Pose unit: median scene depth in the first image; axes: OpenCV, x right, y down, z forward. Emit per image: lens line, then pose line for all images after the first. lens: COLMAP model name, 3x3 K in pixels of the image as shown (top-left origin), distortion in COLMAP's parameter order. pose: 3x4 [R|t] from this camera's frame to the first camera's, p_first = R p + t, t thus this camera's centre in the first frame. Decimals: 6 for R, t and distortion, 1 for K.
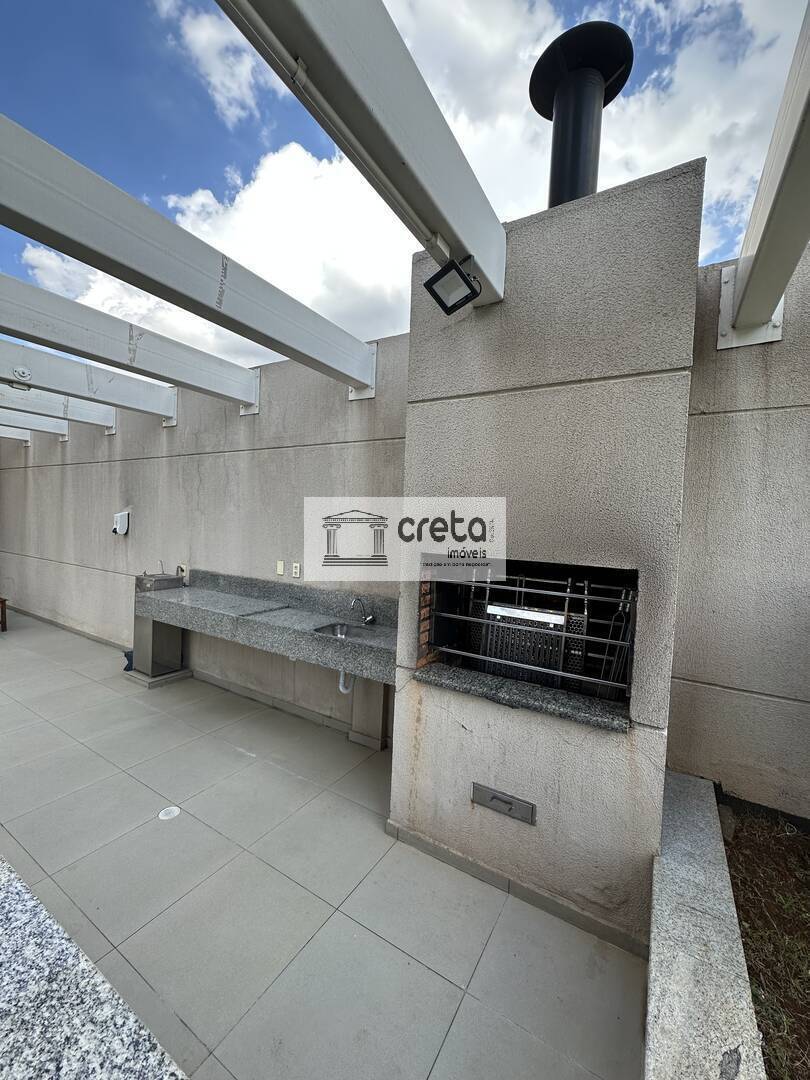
lens RADIAL K [[432.8, 0, 401.2], [0, 432.8, 543.0], [0, 0, 1]] dist [0.001291, 0.000093]
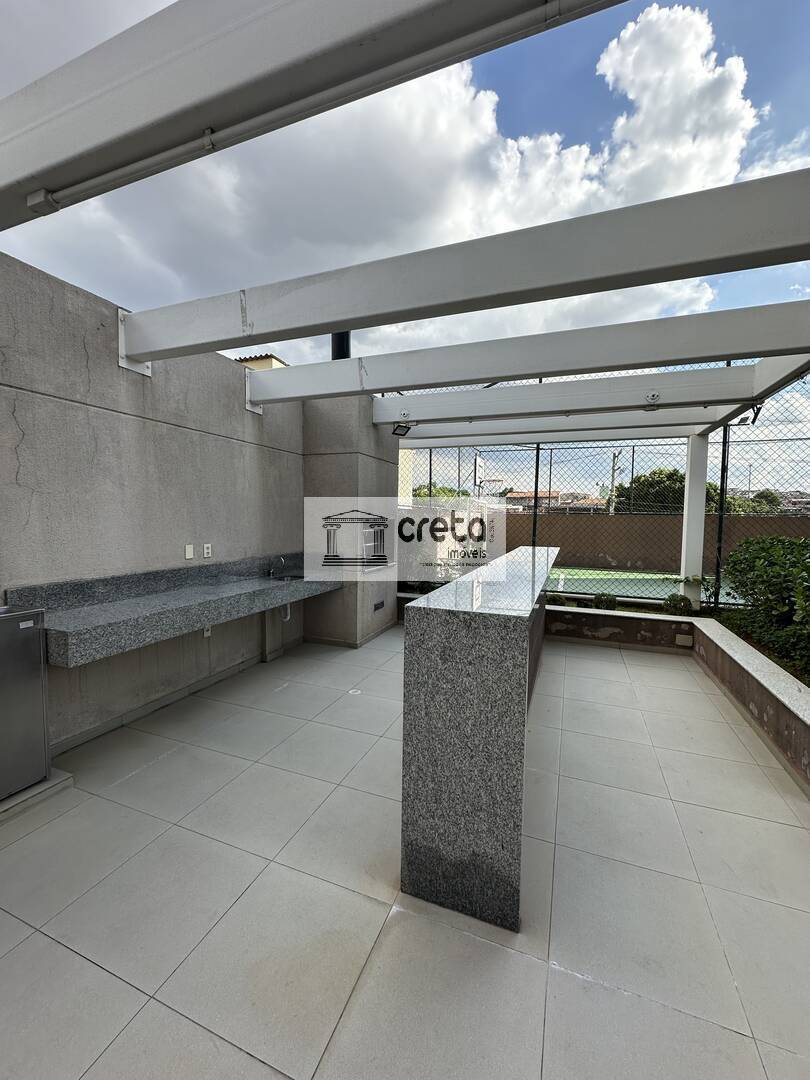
lens RADIAL K [[432.8, 0, 399.8], [0, 432.8, 550.4], [0, 0, 1]] dist [0.001291, 0.000093]
pose [[-0.170922, -0.117956, 0.978198, -1.328699], [0.028068, 0.991822, 0.124503, -0.055168], [-0.984885, 0.048736, -0.166213, 0.696412]]
